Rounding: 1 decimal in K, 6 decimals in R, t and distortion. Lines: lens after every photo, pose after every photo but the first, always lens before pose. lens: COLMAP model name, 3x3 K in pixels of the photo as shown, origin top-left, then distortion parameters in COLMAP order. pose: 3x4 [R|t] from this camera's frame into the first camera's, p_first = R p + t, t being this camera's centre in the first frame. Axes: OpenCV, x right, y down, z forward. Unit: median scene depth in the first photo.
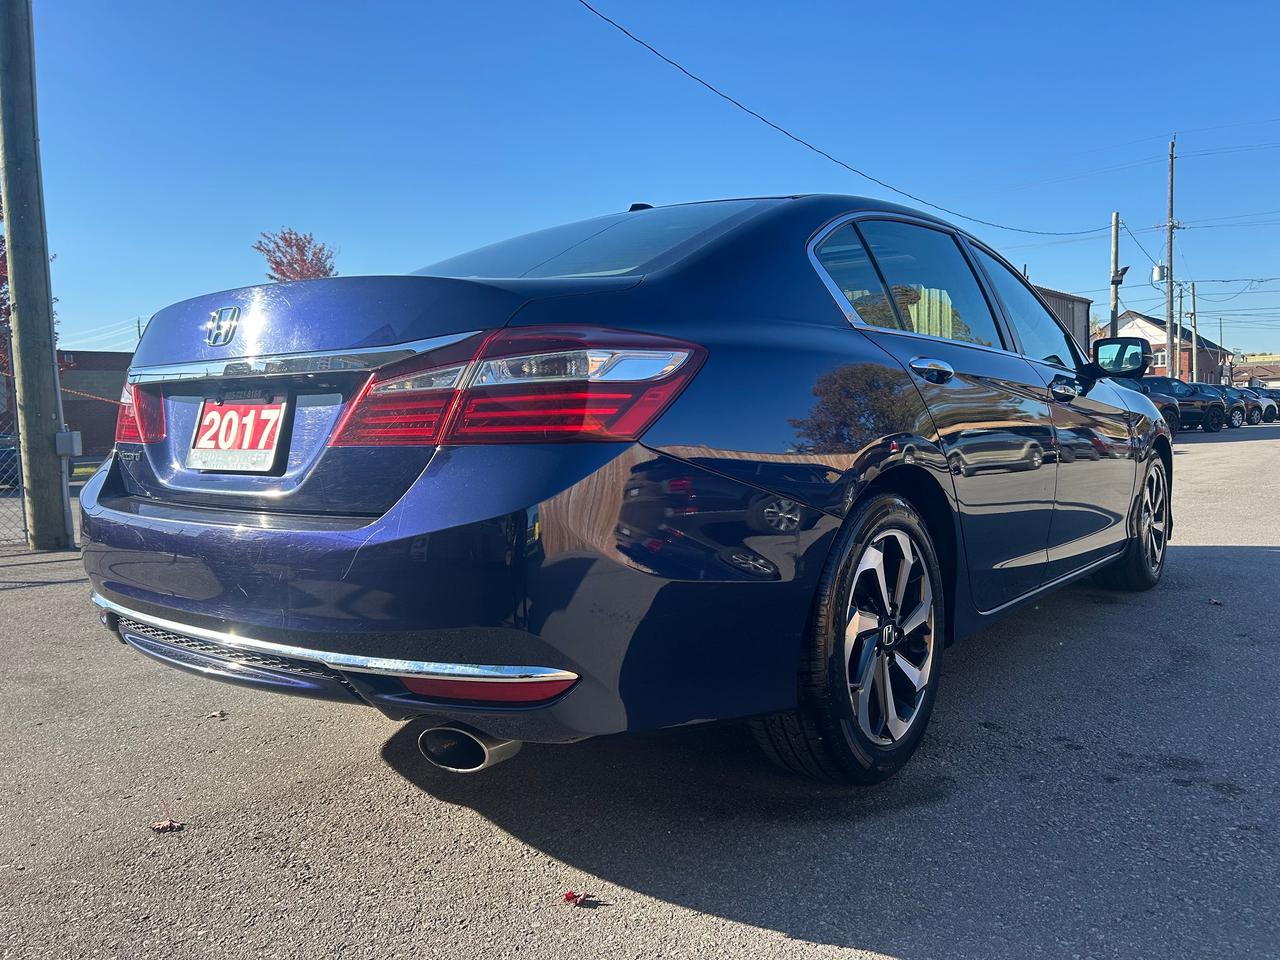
lens RADIAL K [[961.4, 0, 640.0], [0, 961.4, 480.0], [0, 0, 1]] dist [0.026480, -0.008759]
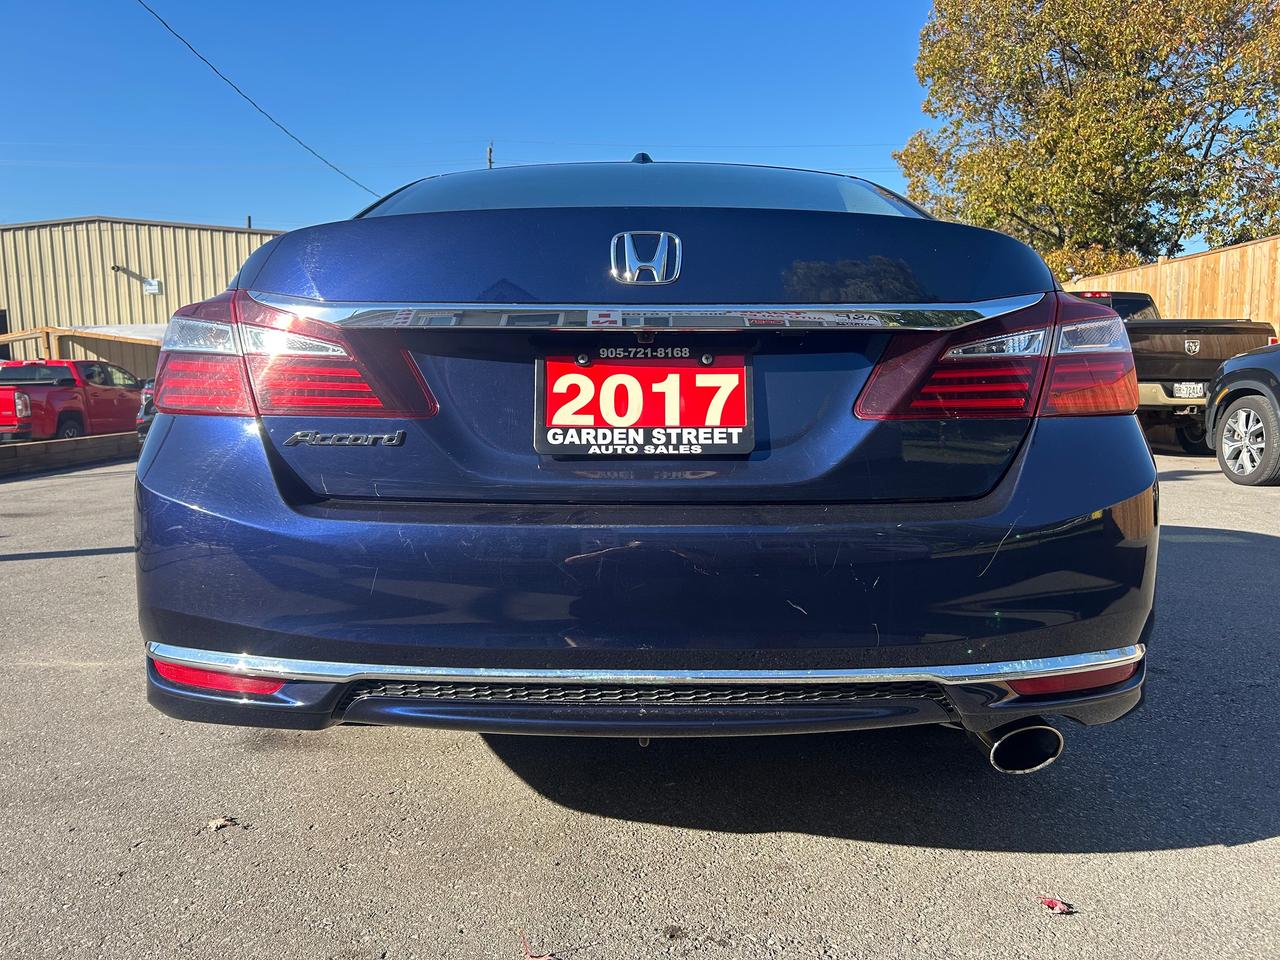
lens RADIAL K [[961.4, 0, 640.0], [0, 961.4, 480.0], [0, 0, 1]] dist [0.026480, -0.008759]
pose [[0.783114, -0.039742, 0.620607, -0.865285], [0.021961, 0.999101, 0.036269, -0.017580], [-0.621490, -0.014774, 0.783283, 0.419027]]
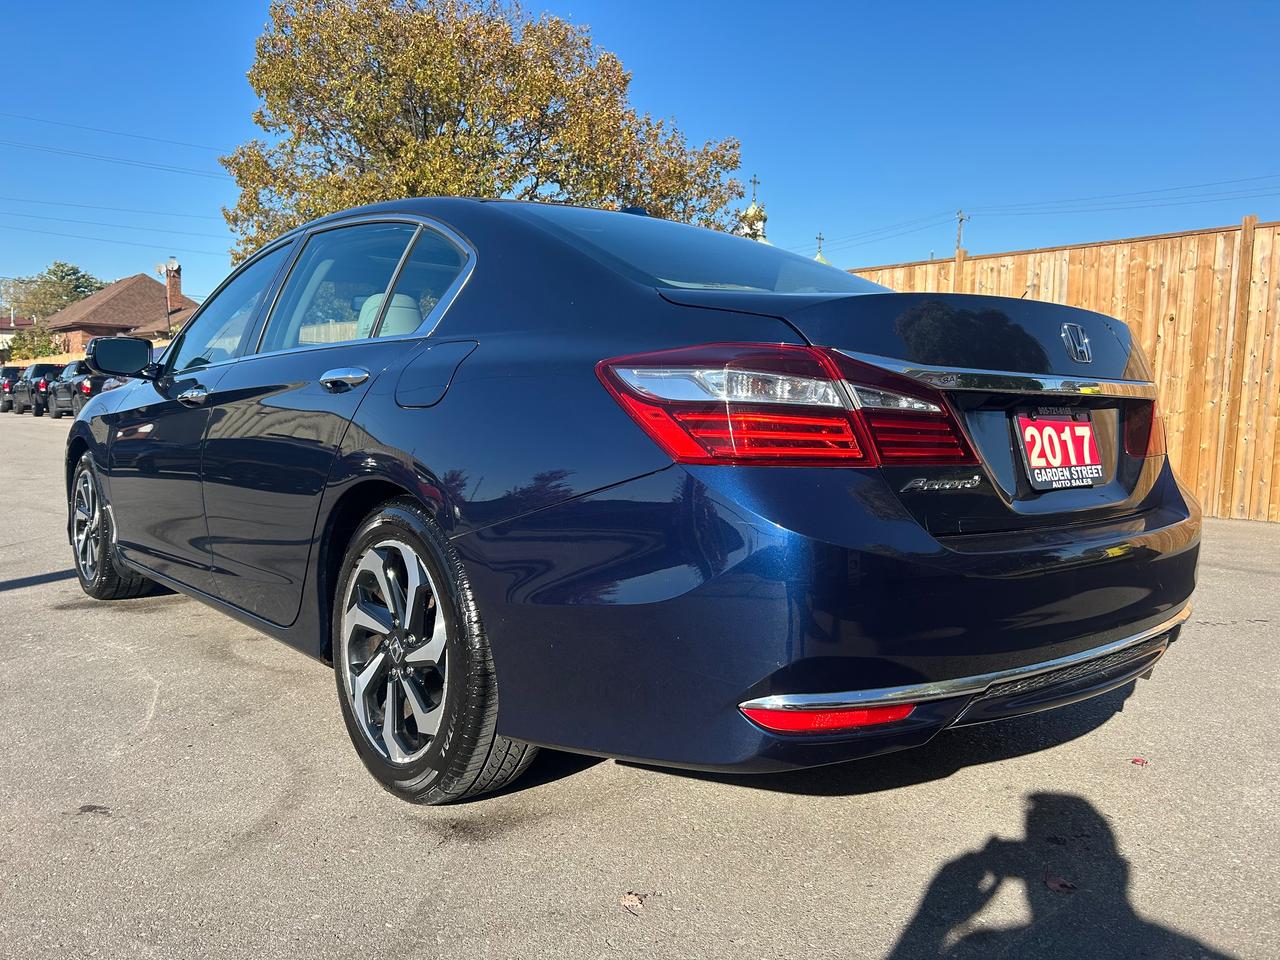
lens RADIAL K [[961.4, 0, 640.0], [0, 961.4, 480.0], [0, 0, 1]] dist [0.026480, -0.008759]
pose [[0.182127, -0.050133, 0.981996, -1.453717], [0.040439, 0.998236, 0.043462, -0.076983], [-0.982443, 0.031795, 0.183833, 1.225151]]
